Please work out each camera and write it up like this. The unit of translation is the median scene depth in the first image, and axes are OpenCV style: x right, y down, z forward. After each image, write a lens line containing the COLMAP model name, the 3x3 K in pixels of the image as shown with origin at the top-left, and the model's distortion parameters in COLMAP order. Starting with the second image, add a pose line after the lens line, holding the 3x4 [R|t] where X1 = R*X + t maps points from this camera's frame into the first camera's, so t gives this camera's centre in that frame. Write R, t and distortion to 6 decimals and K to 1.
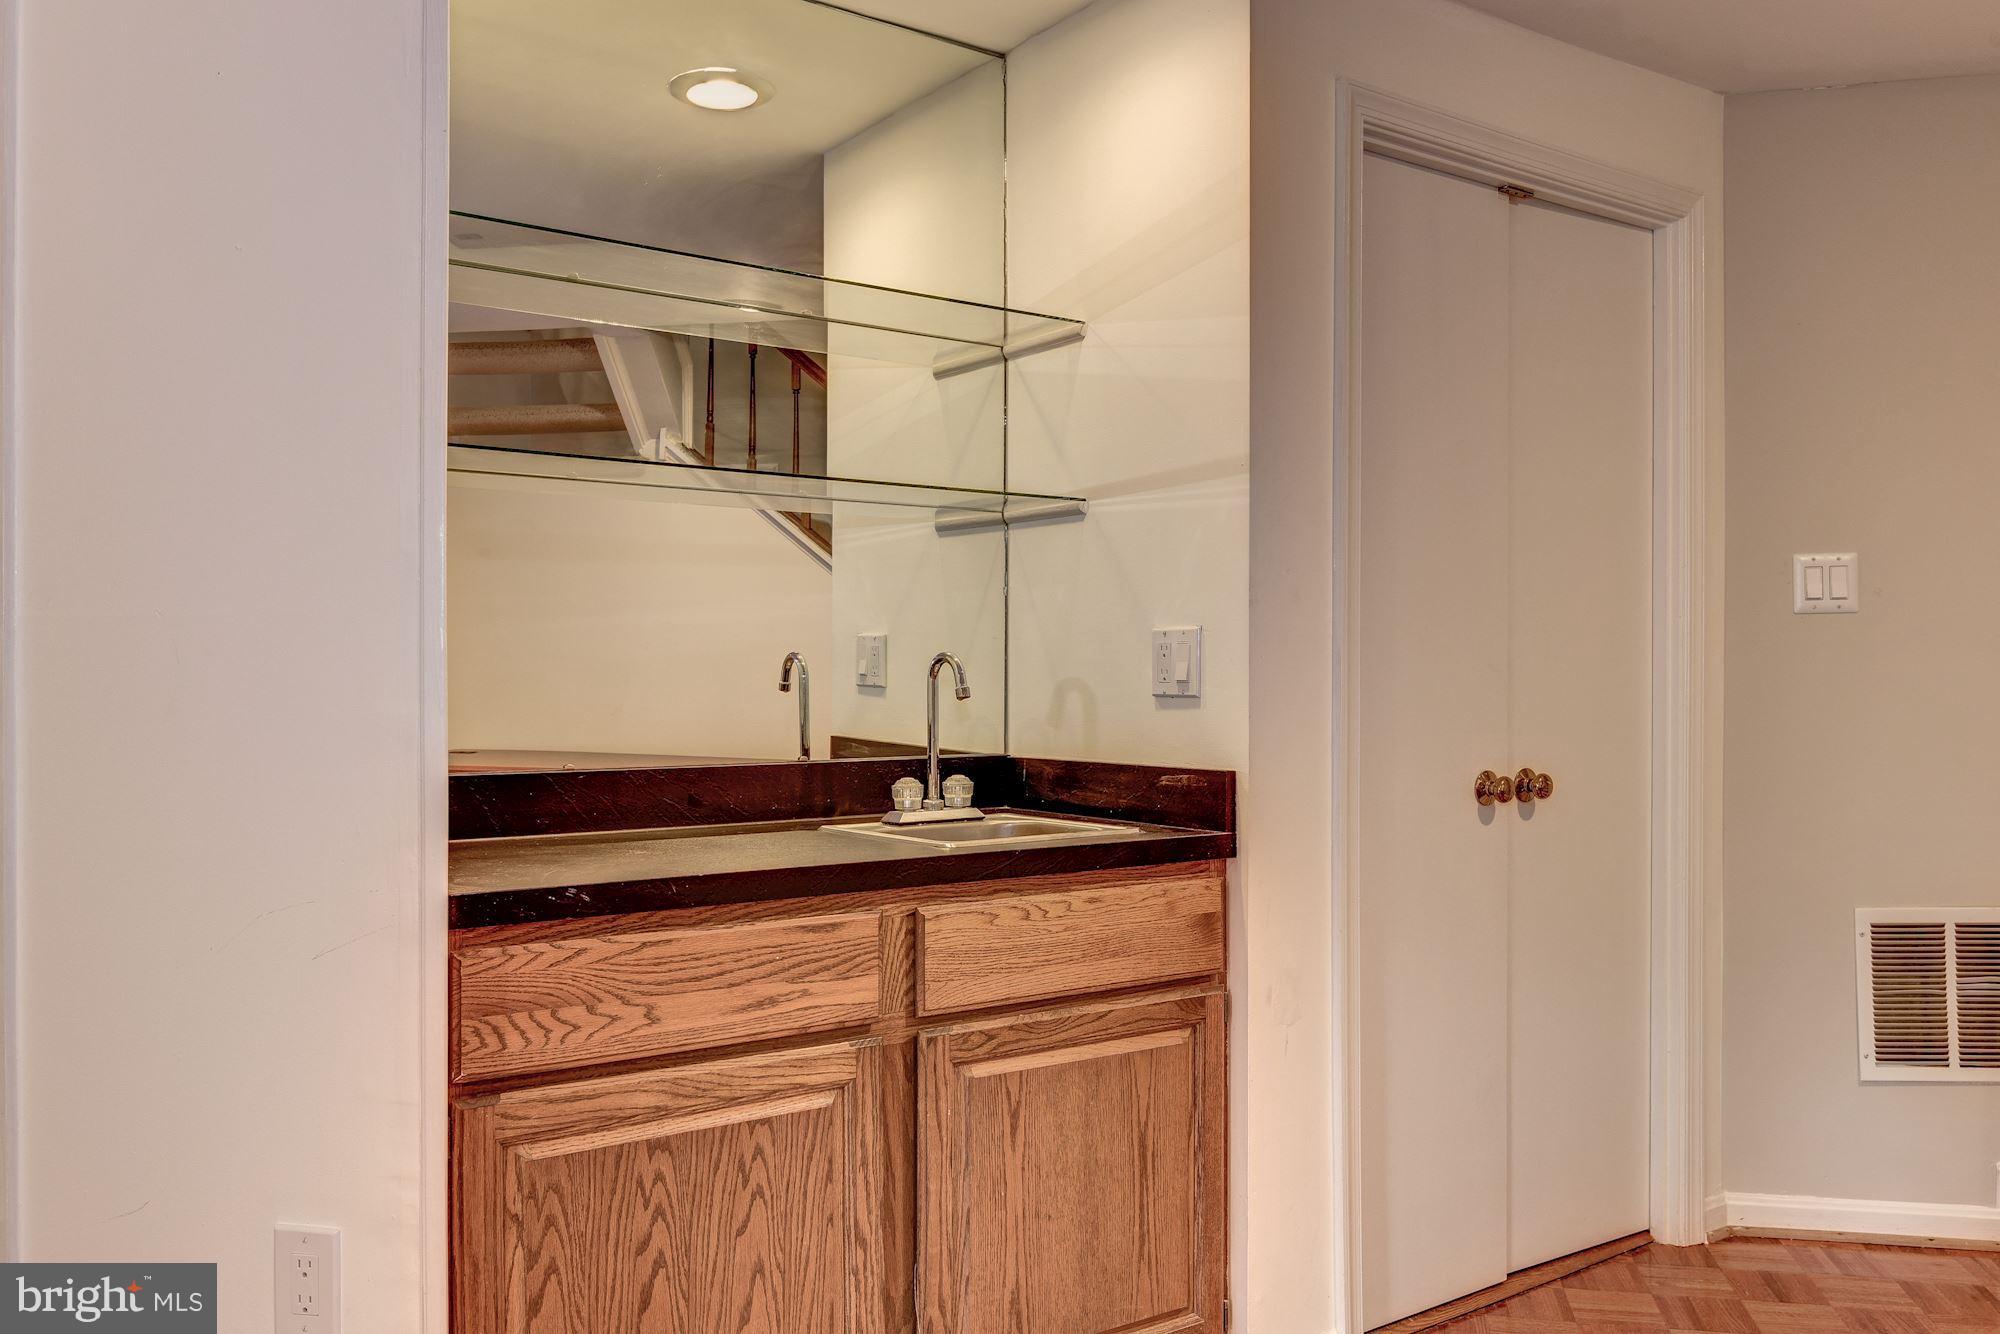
lens RADIAL K [[1567.2, 0, 1000.1], [0, 1567.2, 675.6], [0, 0, 1]] dist [0.000263, -0.010027]
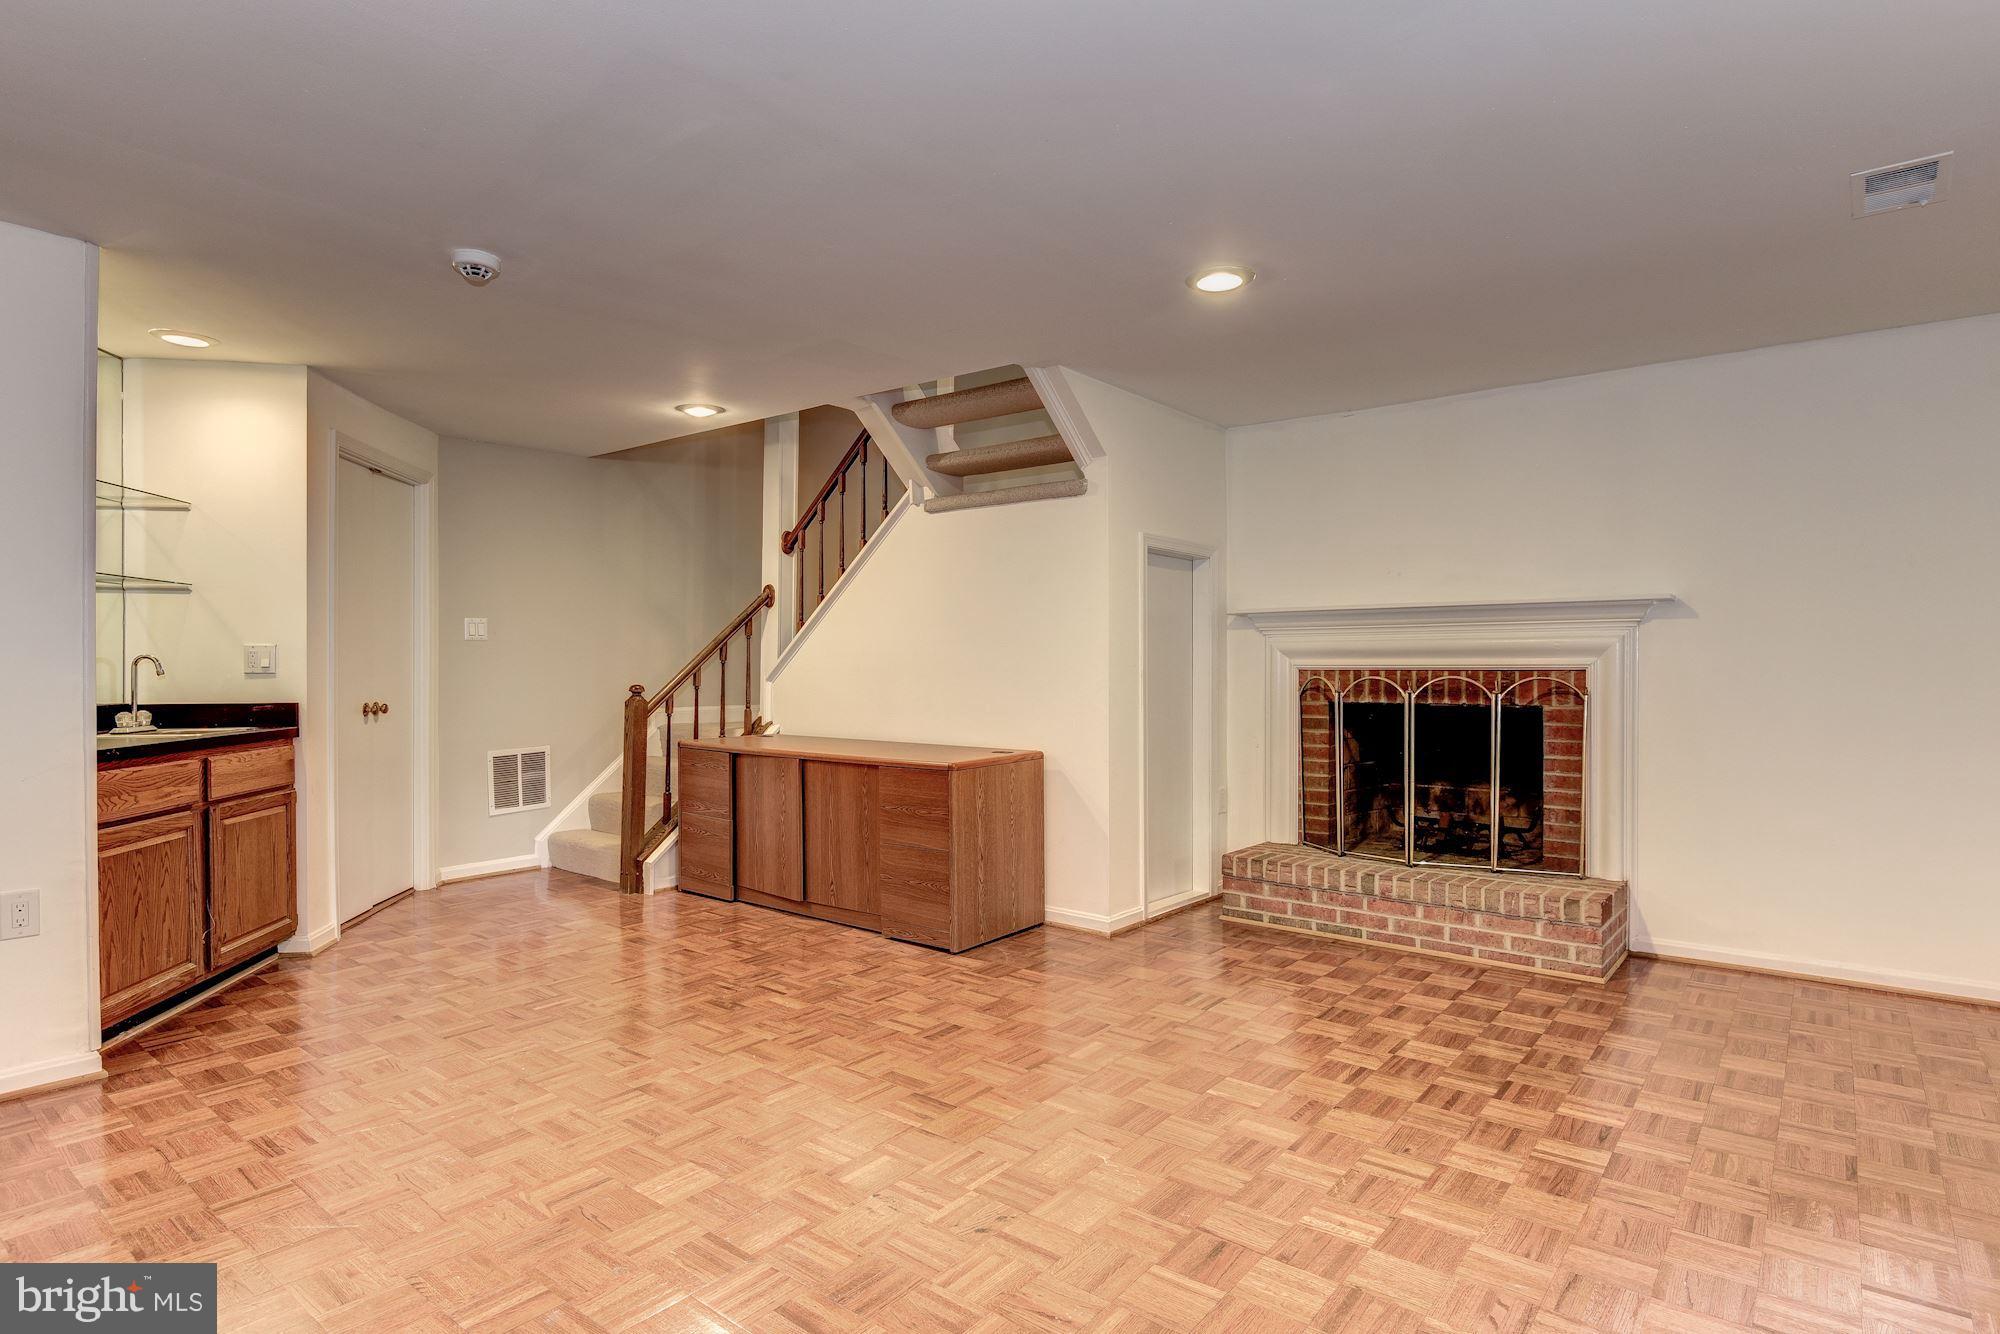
lens RADIAL K [[1017.8, 0, 1001.2], [0, 1017.8, 670.1], [0, 0, 1]] dist [-0.001001, -0.000903]
pose [[0.447827, -0.003386, 0.894114, -0.777517], [-0.002204, 0.999986, 0.004891, -0.001640], [-0.894117, -0.004160, 0.447813, -0.711305]]
